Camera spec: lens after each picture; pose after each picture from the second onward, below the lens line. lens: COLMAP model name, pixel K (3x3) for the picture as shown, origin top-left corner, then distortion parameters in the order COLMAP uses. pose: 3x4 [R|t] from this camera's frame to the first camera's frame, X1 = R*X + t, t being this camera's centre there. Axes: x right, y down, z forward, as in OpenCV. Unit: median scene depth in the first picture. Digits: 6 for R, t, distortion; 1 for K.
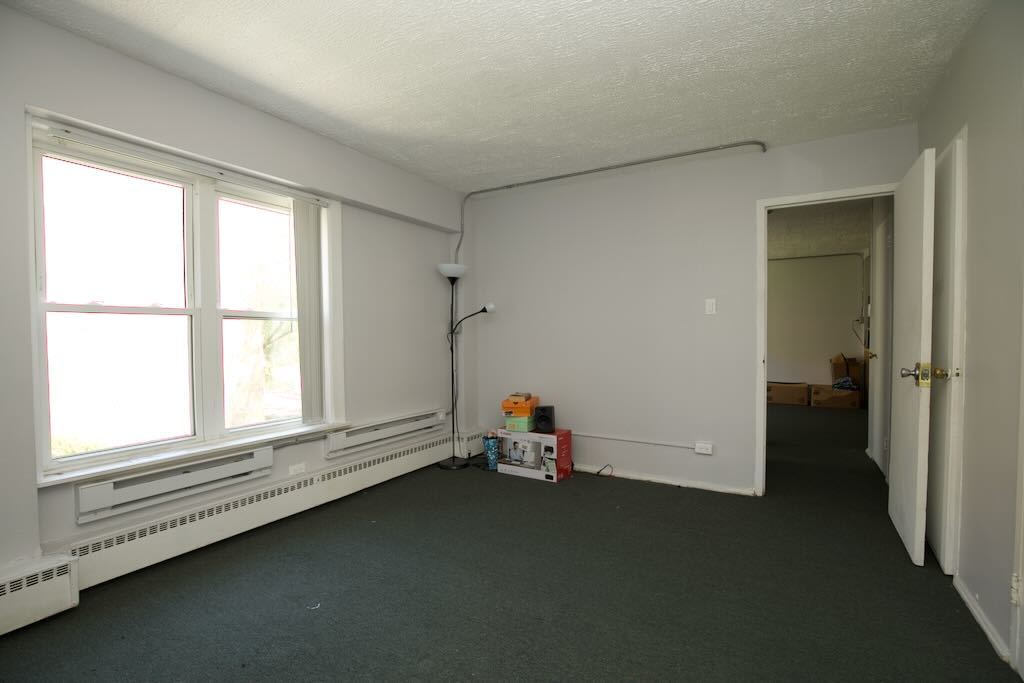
lens RADIAL K [[478.3, 0, 512.0], [0, 478.3, 341.5], [0, 0, 1]] dist [-0.003351, -0.000911]
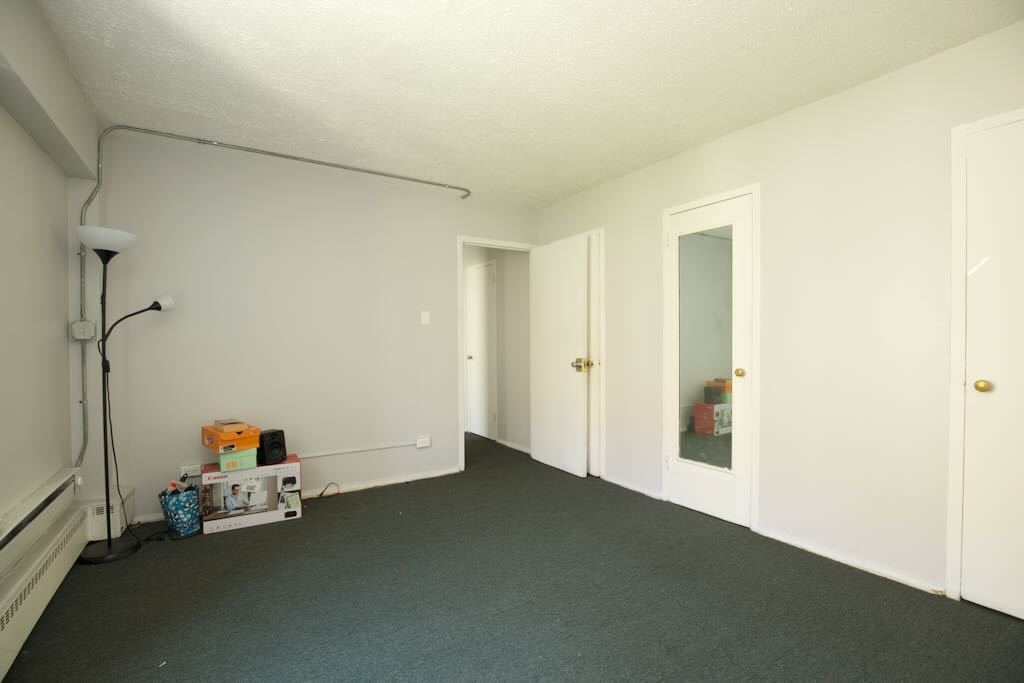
lens RADIAL K [[478.3, 0, 512.0], [0, 478.3, 341.5], [0, 0, 1]] dist [-0.003351, -0.000911]
pose [[0.458383, 0.001296, 0.888754, -0.467327], [0.015643, 0.999832, -0.009526, -0.001848], [-0.888617, 0.018269, 0.458286, 0.265158]]
